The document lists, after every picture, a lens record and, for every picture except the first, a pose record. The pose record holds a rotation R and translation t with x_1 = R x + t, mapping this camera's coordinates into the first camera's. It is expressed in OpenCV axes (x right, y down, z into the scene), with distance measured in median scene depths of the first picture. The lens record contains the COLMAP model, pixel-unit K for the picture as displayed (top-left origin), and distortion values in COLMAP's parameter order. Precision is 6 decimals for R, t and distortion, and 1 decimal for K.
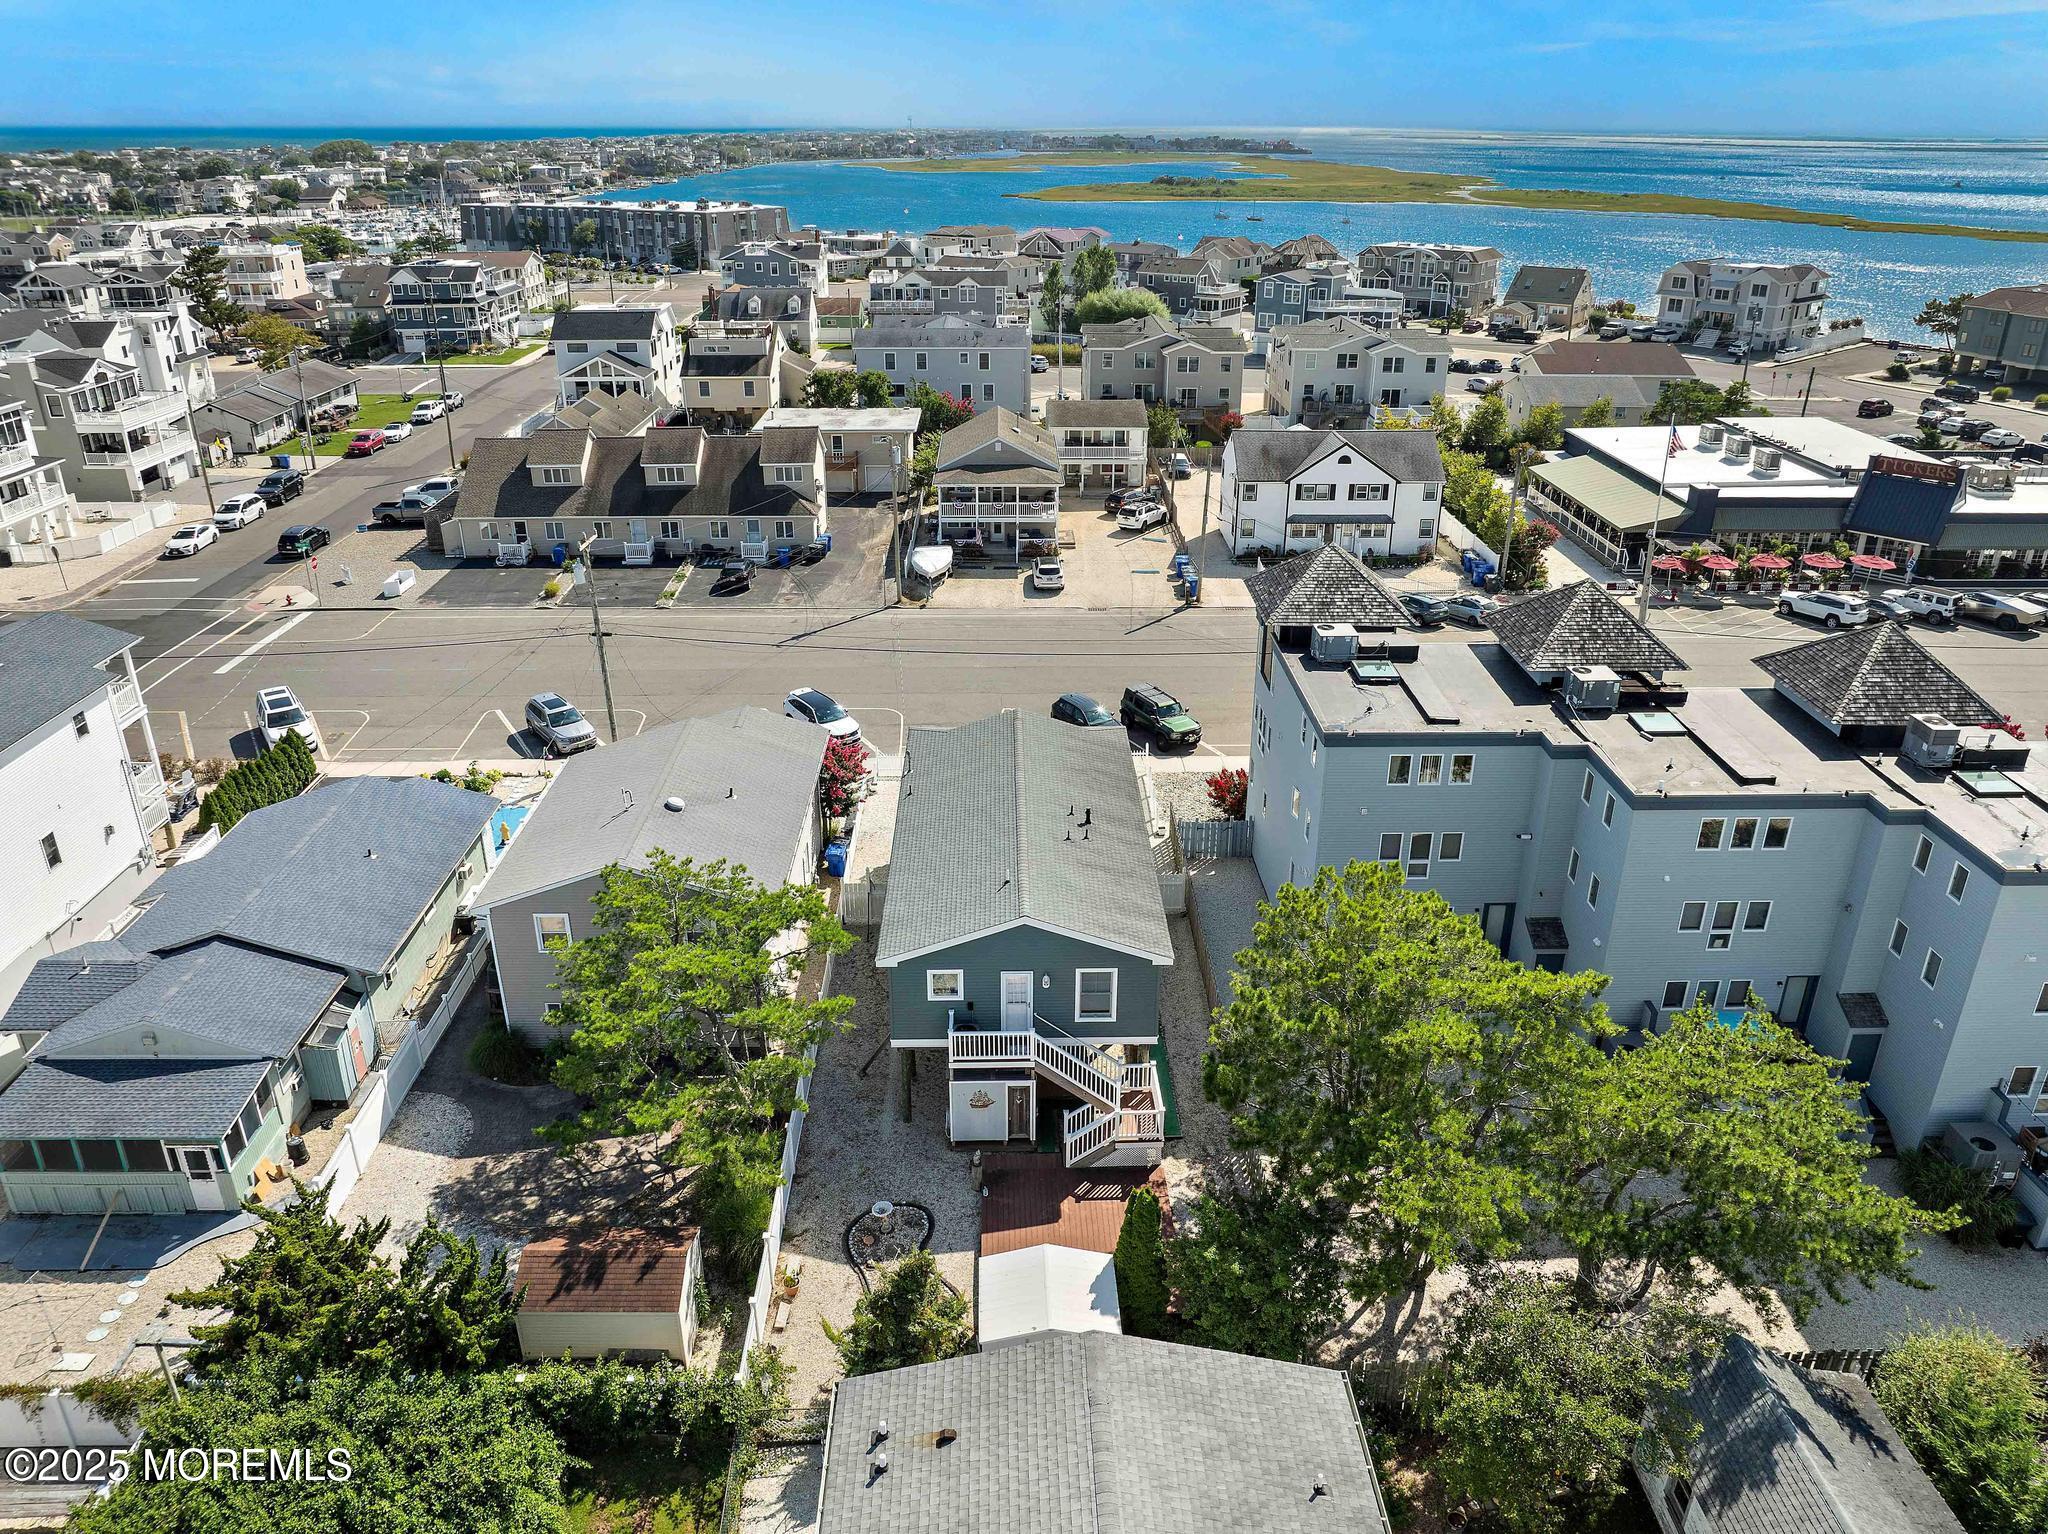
lens RADIAL K [[1445.5, 0, 987.1], [0, 1445.5, 753.2], [0, 0, 1]] dist [-0.042551, 0.001279]
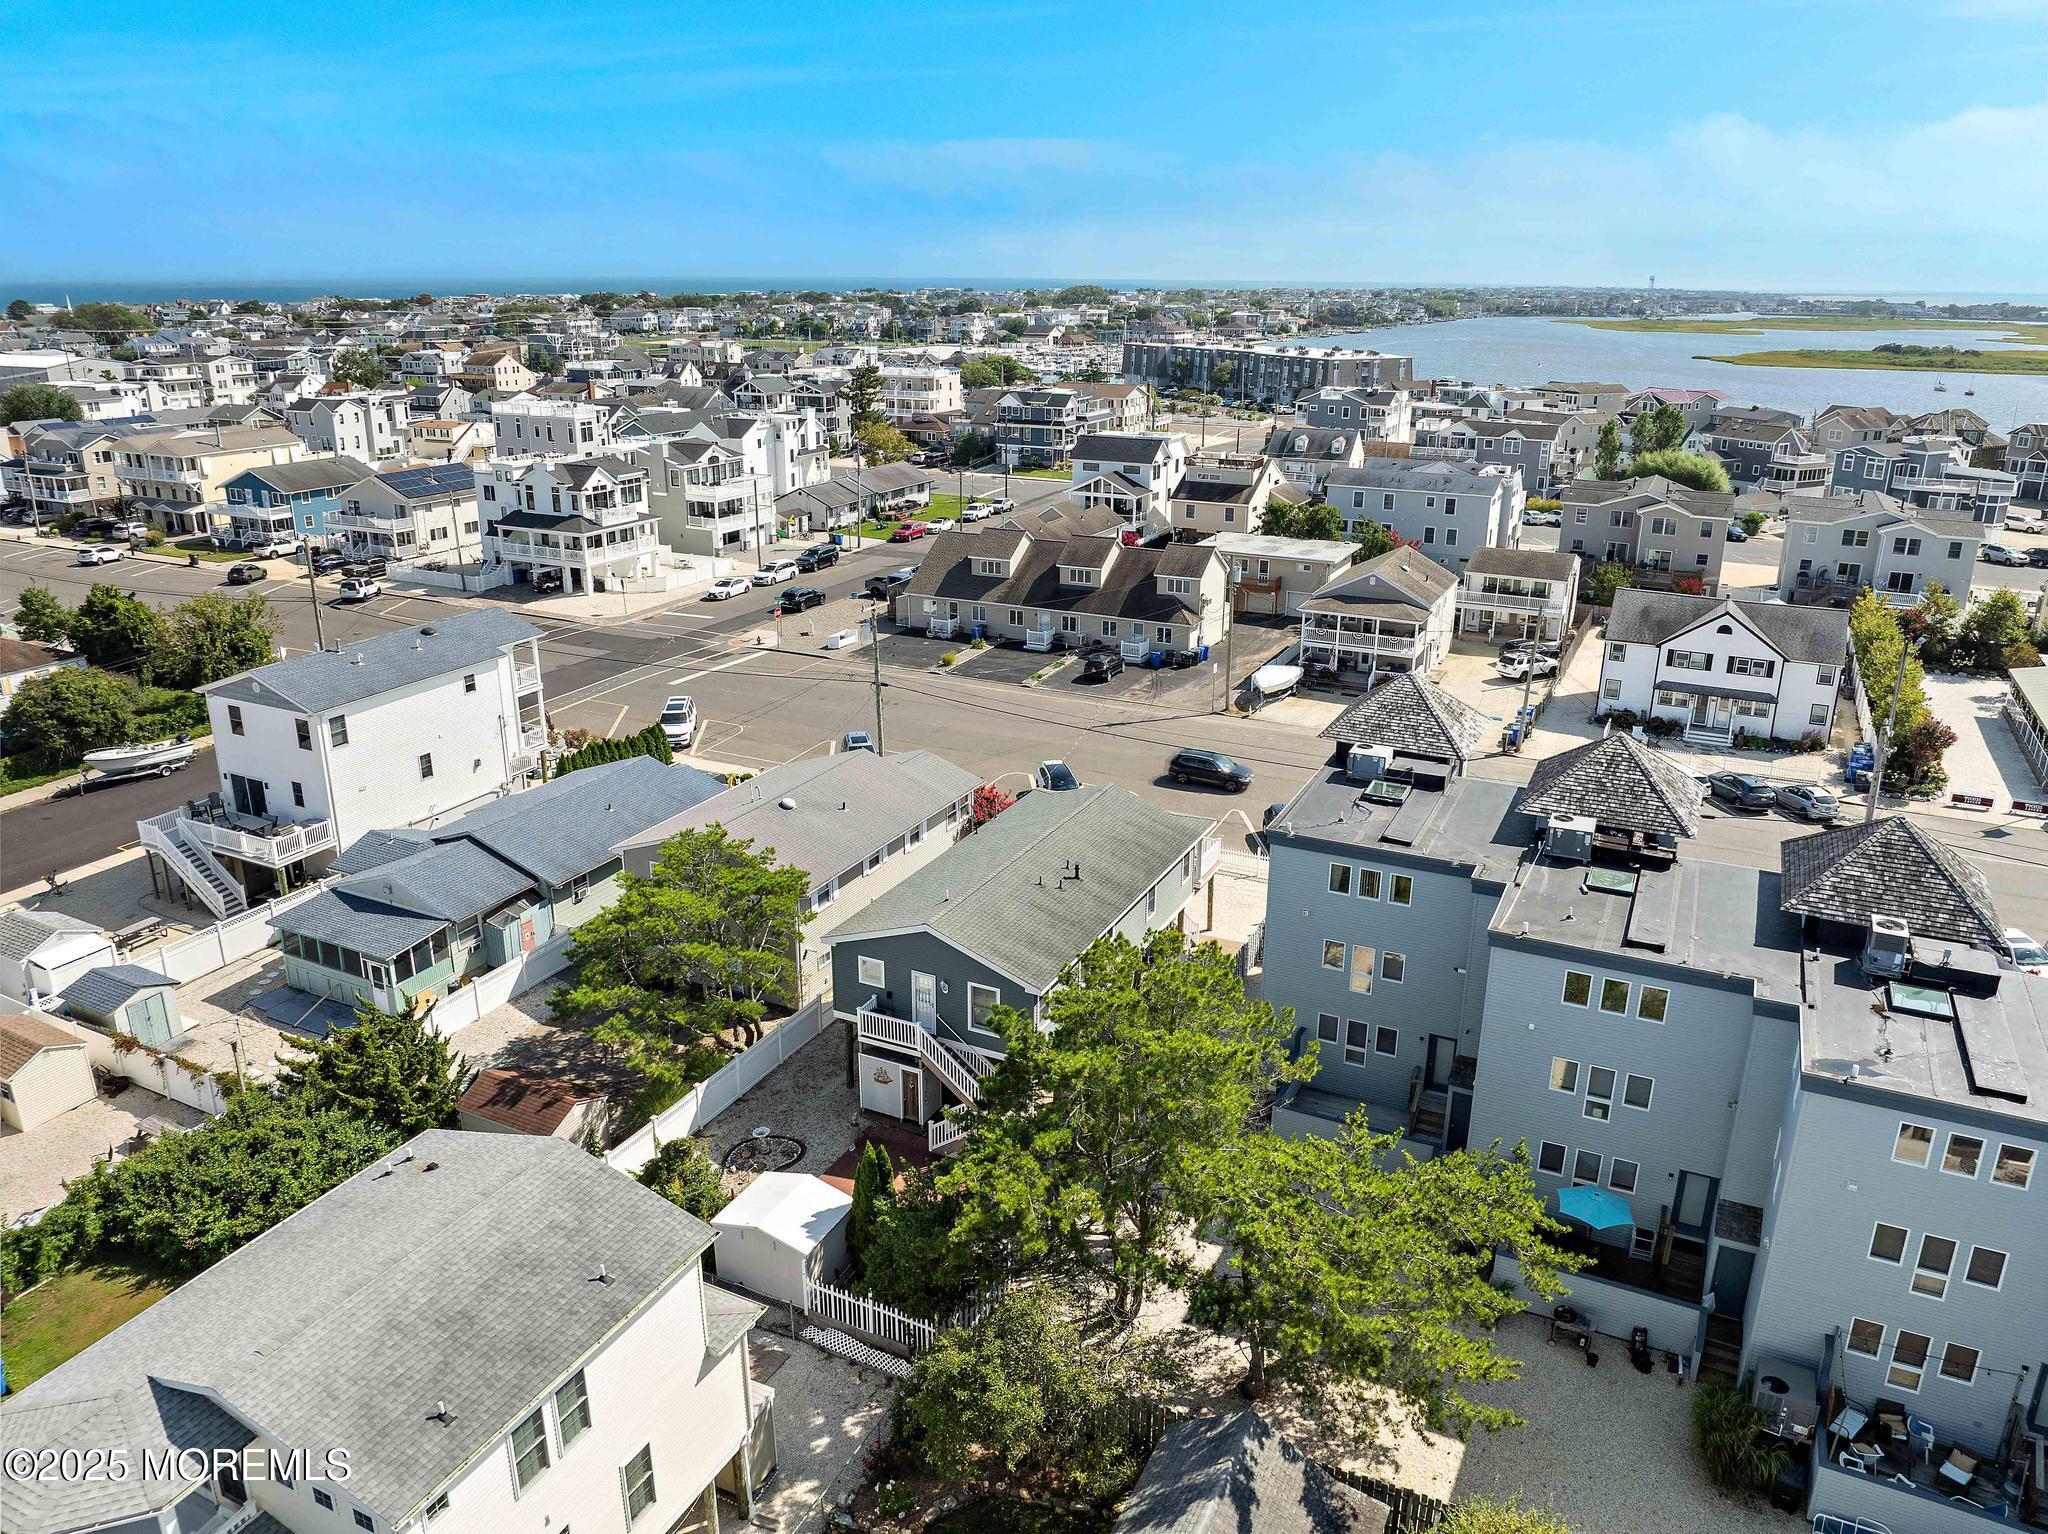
lens RADIAL K [[1445.5, 0, 1032.3], [0, 1445.5, 759.3], [0, 0, 1]] dist [-0.042551, 0.001279]
pose [[0.890026, 0.149856, -0.430576, 0.257482], [-0.188417, 0.980912, -0.048075, 0.009160], [0.415153, 0.123916, 0.901273, -0.018924]]
